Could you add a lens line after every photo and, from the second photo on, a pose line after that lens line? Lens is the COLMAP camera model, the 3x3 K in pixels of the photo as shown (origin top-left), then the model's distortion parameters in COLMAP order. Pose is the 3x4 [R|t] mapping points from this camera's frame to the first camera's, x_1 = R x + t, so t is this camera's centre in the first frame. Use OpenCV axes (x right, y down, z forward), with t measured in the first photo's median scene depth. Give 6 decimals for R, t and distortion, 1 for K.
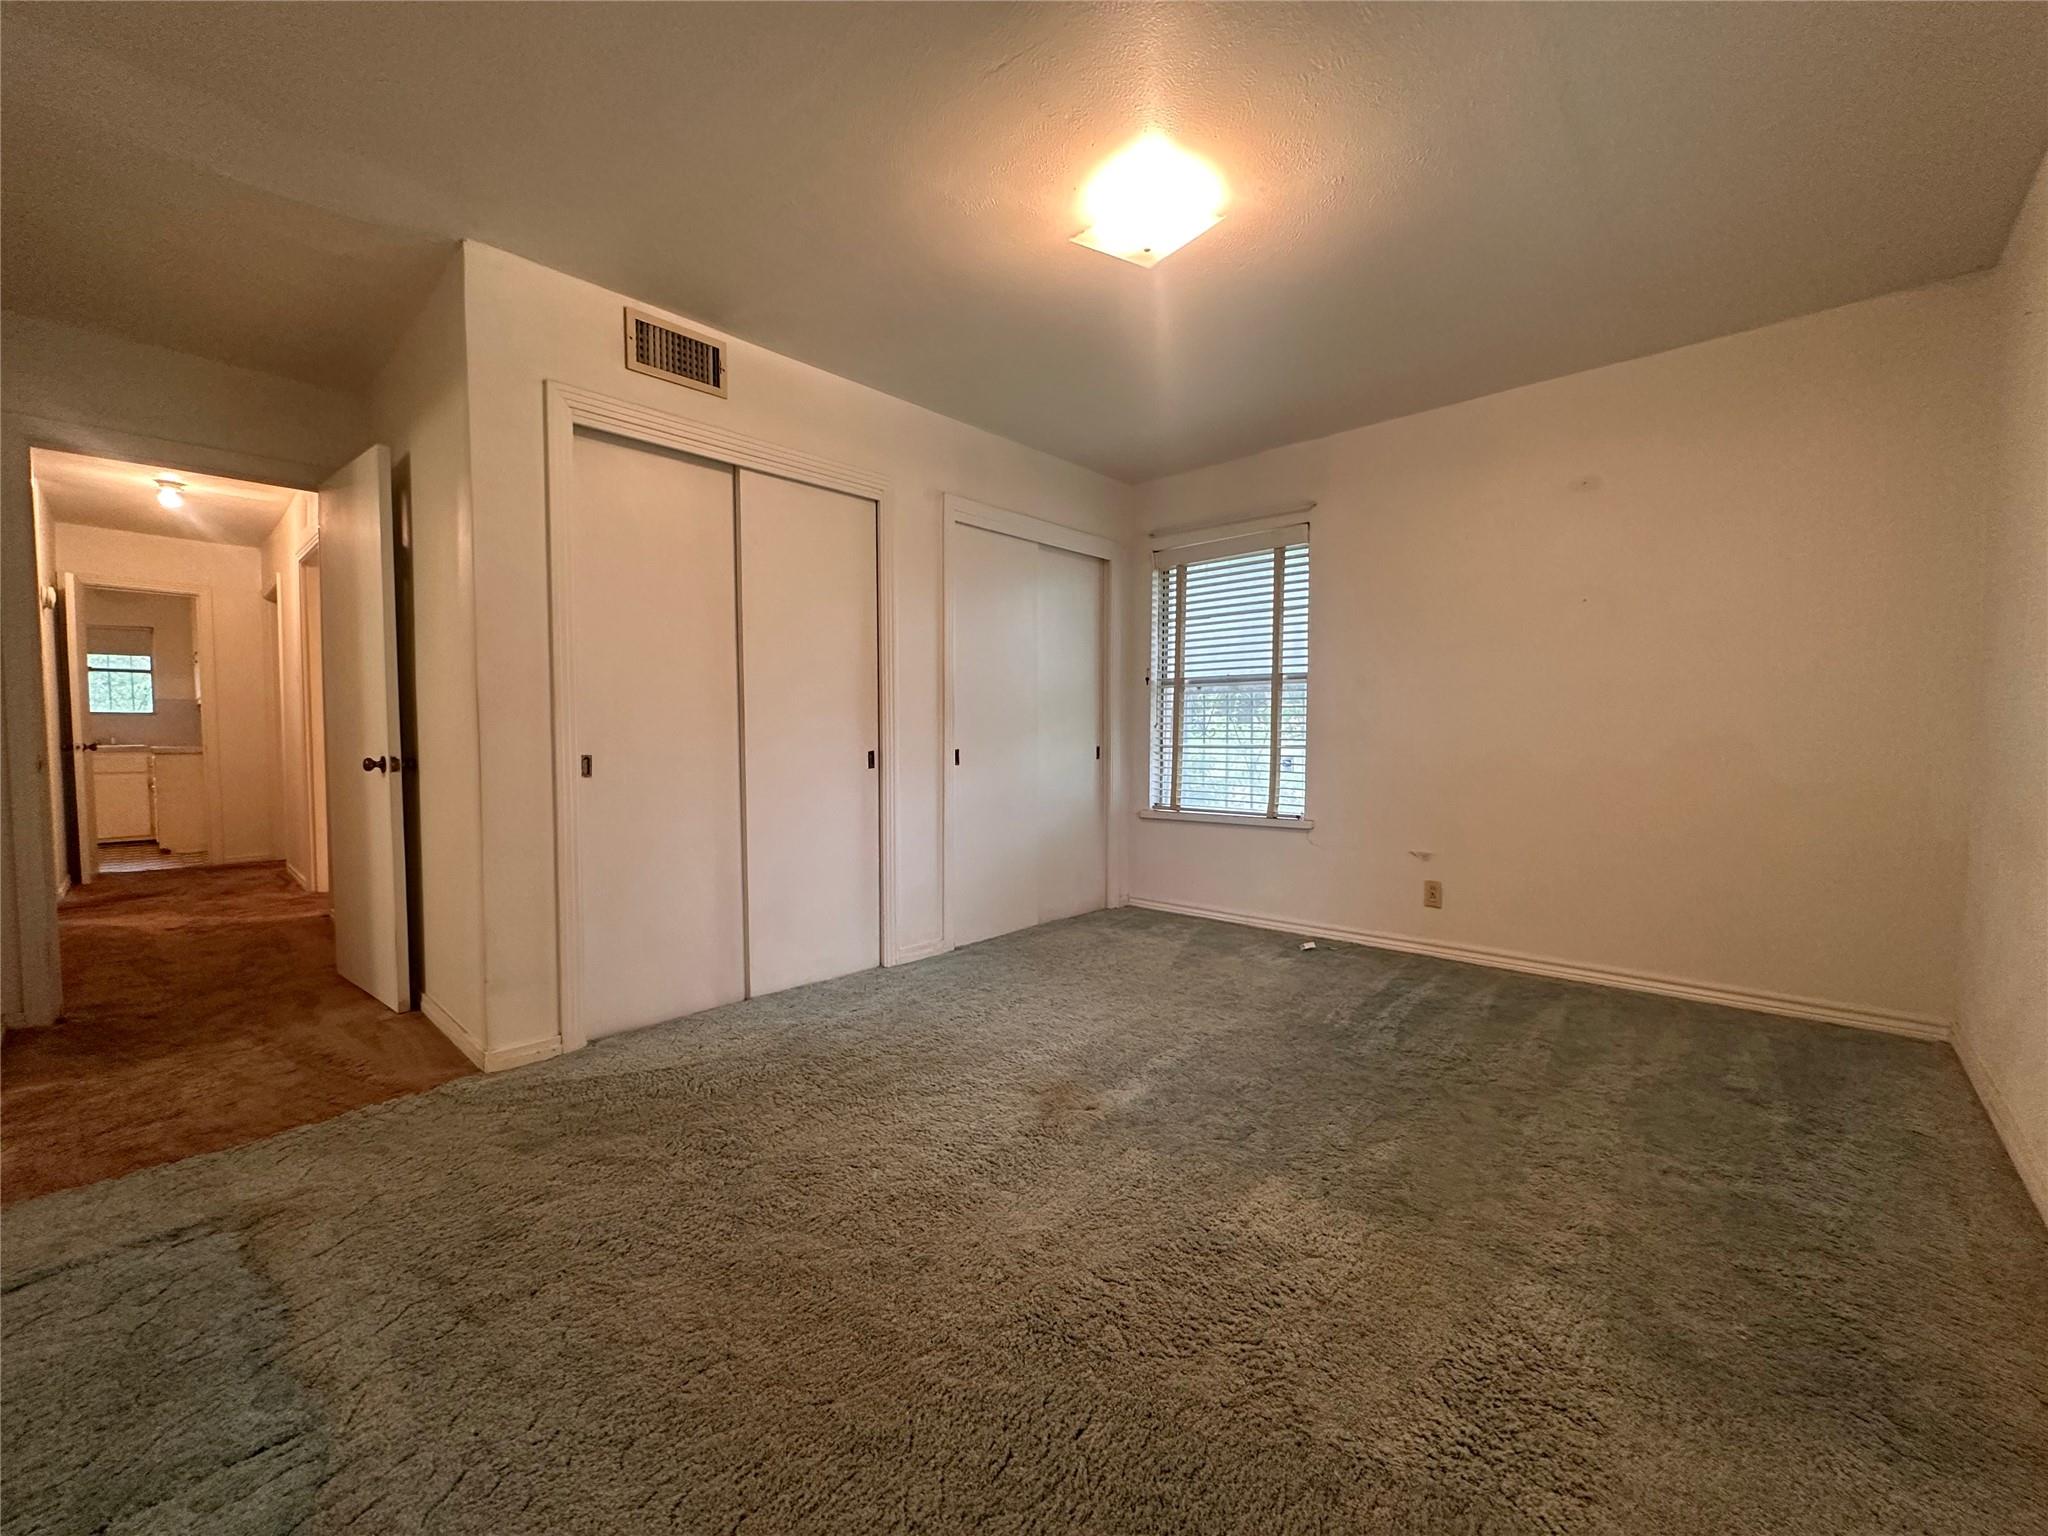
lens RADIAL K [[819.0, 0, 1022.8], [0, 819.0, 771.8], [0, 0, 1]] dist [-0.004057, 0.001200]
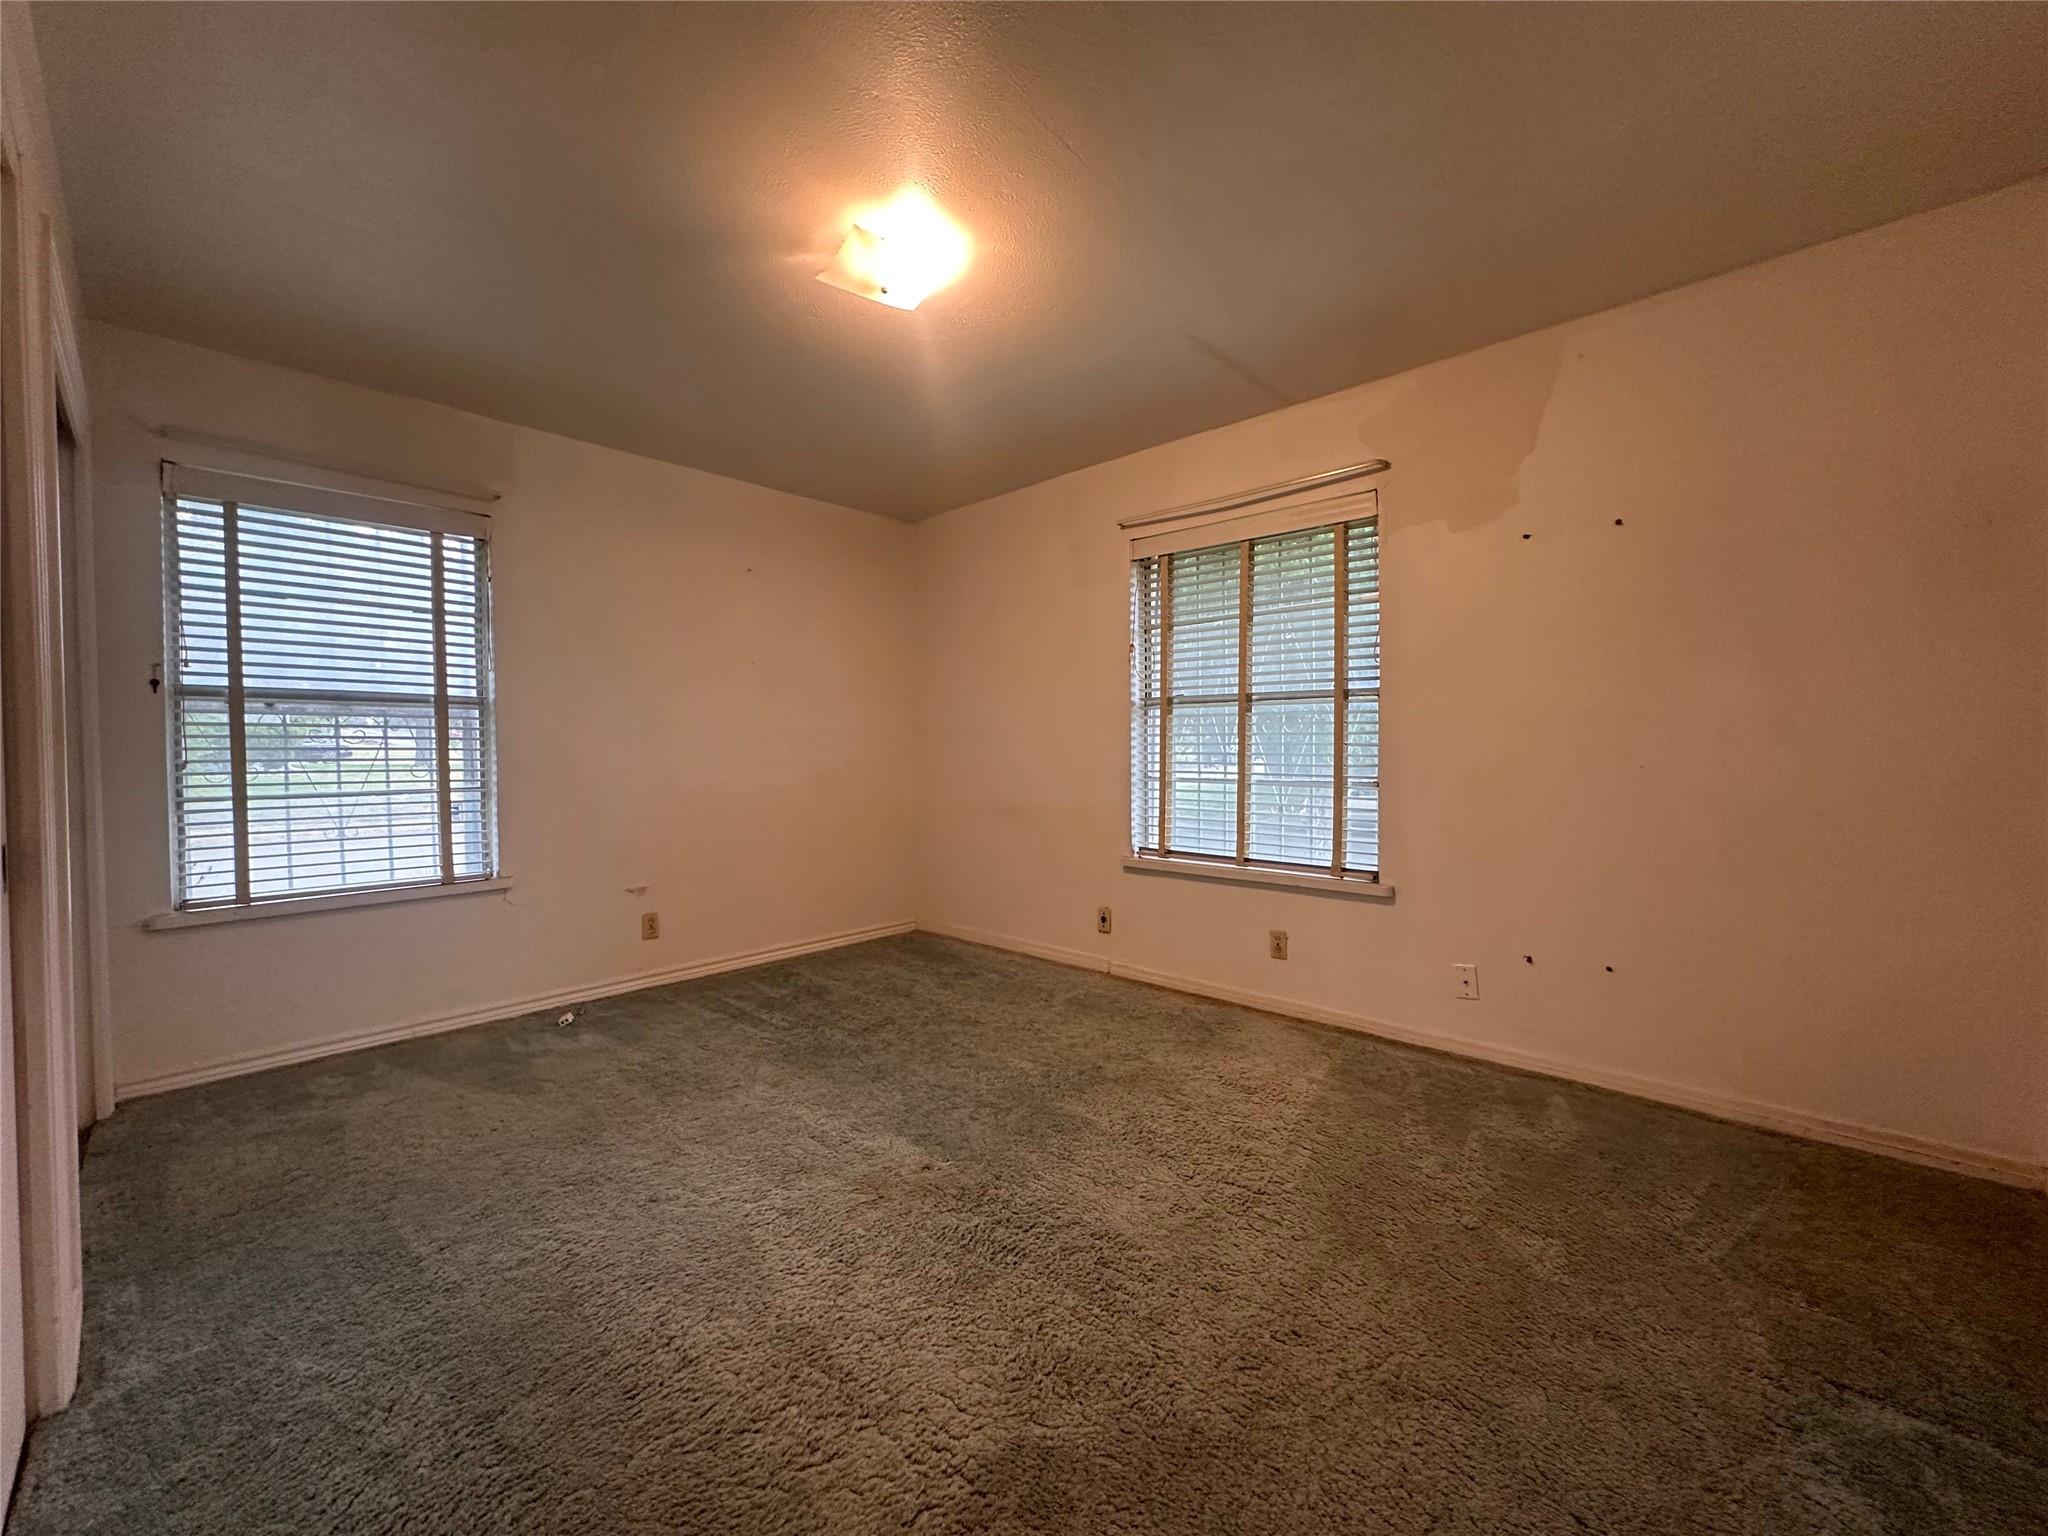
lens RADIAL K [[819.0, 0, 1022.8], [0, 819.0, 771.8], [0, 0, 1]] dist [-0.004057, 0.001200]
pose [[0.004156, -0.019199, 0.999807, -0.565162], [0.059486, 0.998050, 0.018918, -0.038124], [-0.998221, 0.059396, 0.005290, 0.566869]]
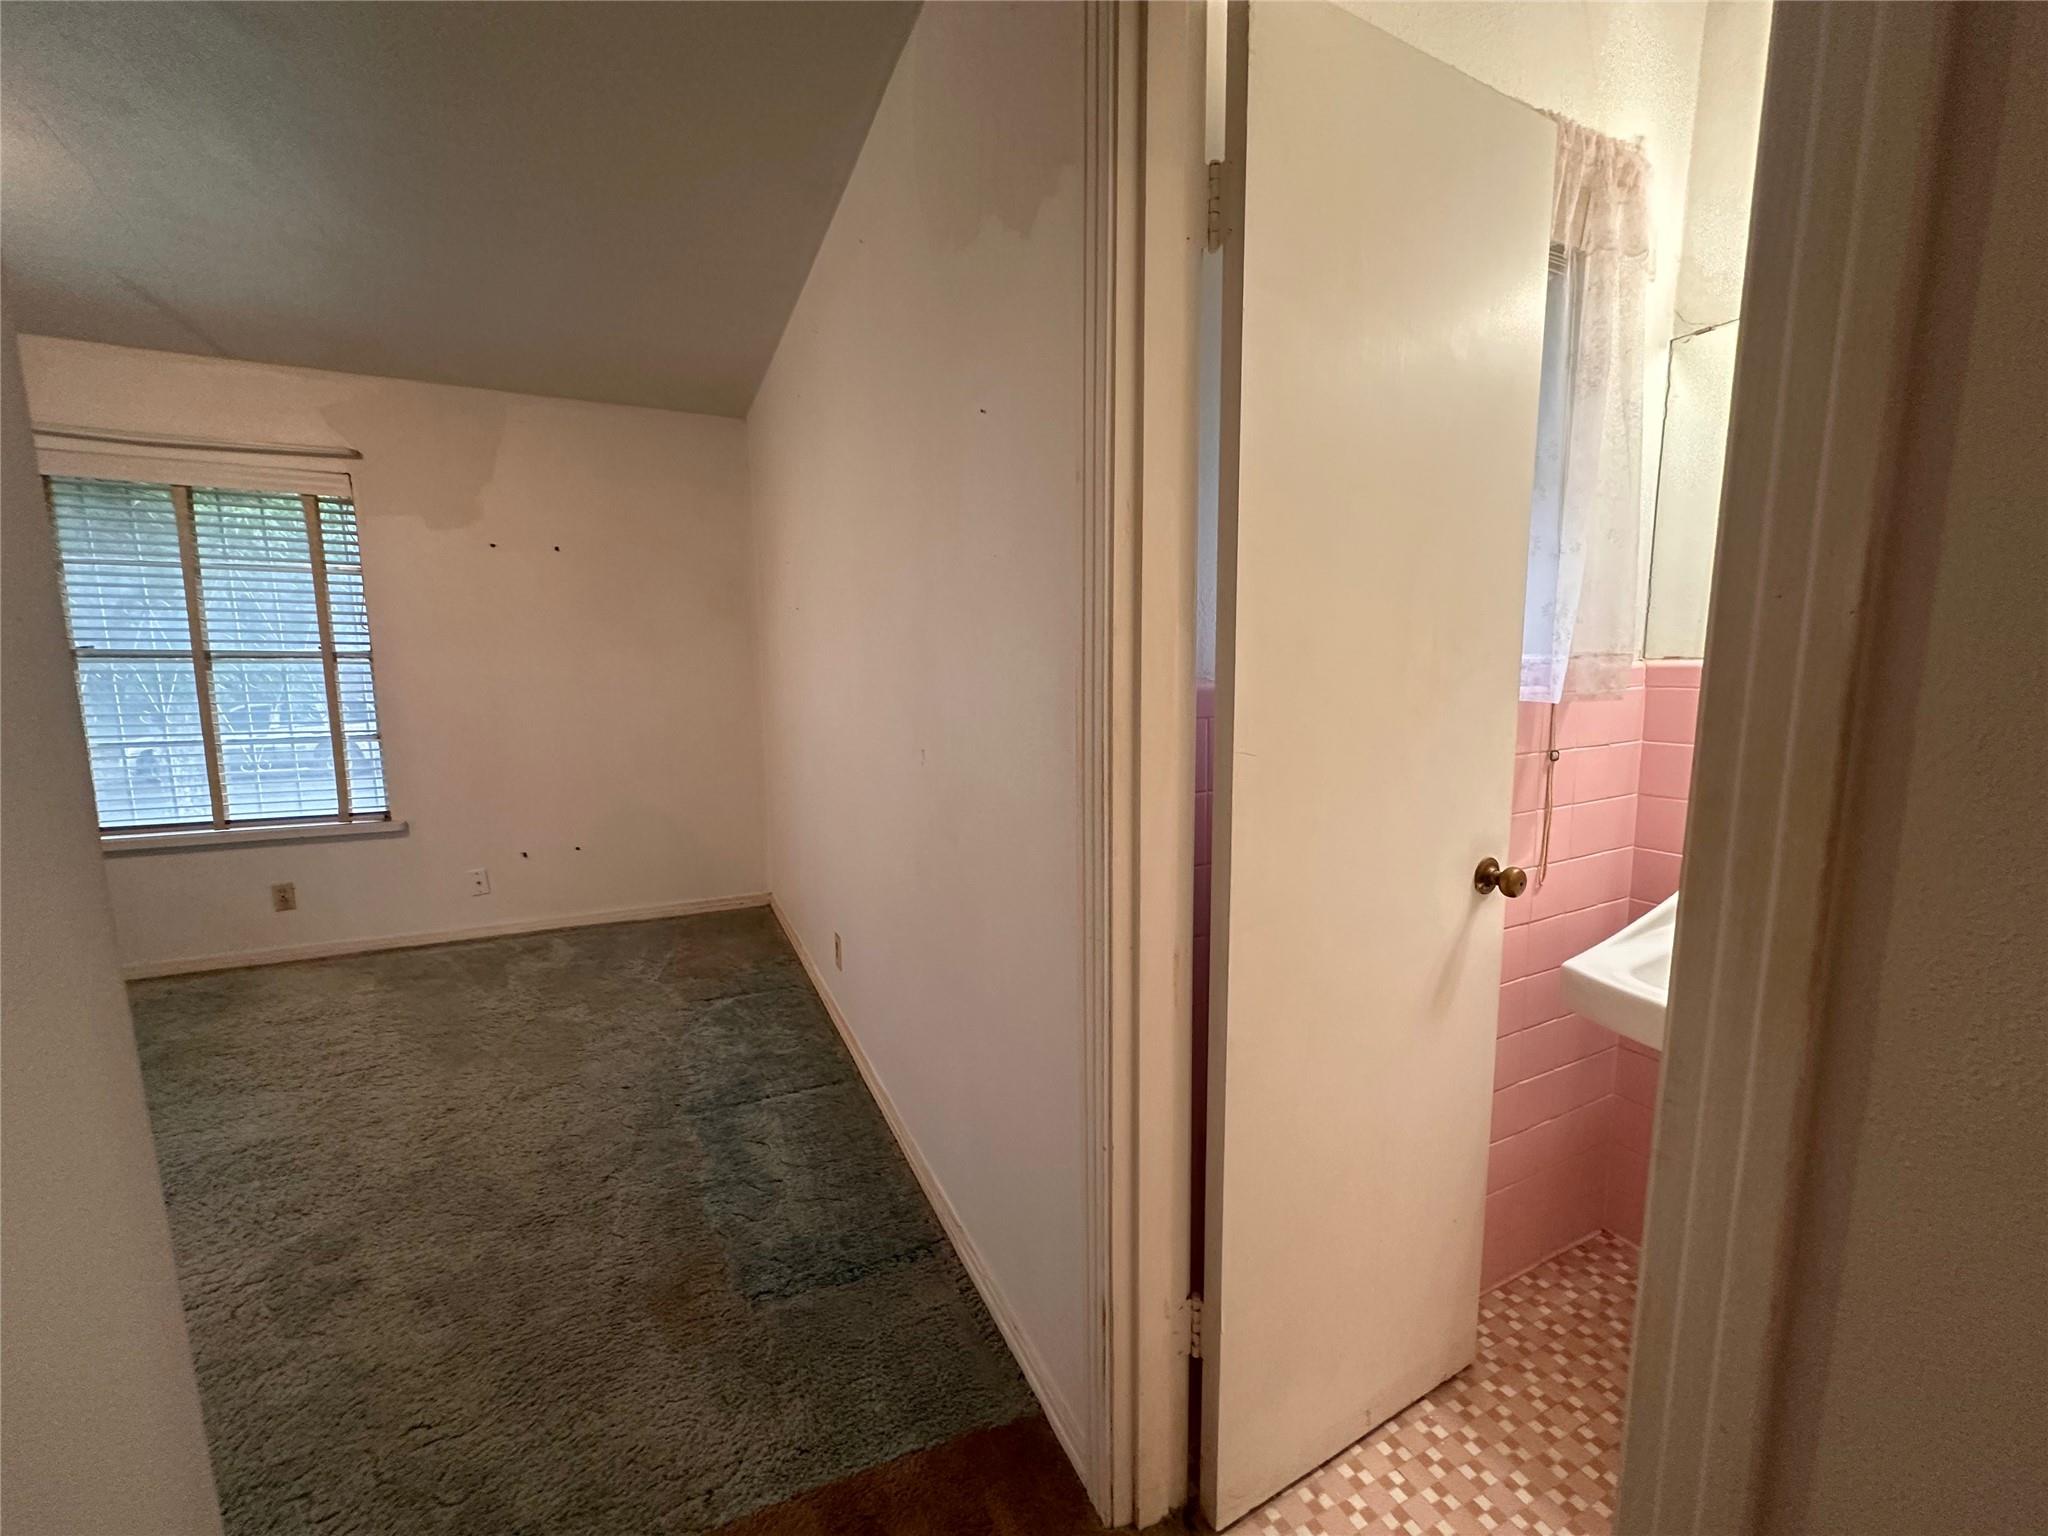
lens RADIAL K [[819.0, 0, 1022.8], [0, 819.0, 771.8], [0, 0, 1]] dist [-0.004057, 0.001200]
pose [[-0.925713, -0.040745, 0.376025, -0.819206], [0.030380, 0.982958, 0.181302, -0.105205], [-0.377004, 0.179258, -0.908699, 0.832101]]
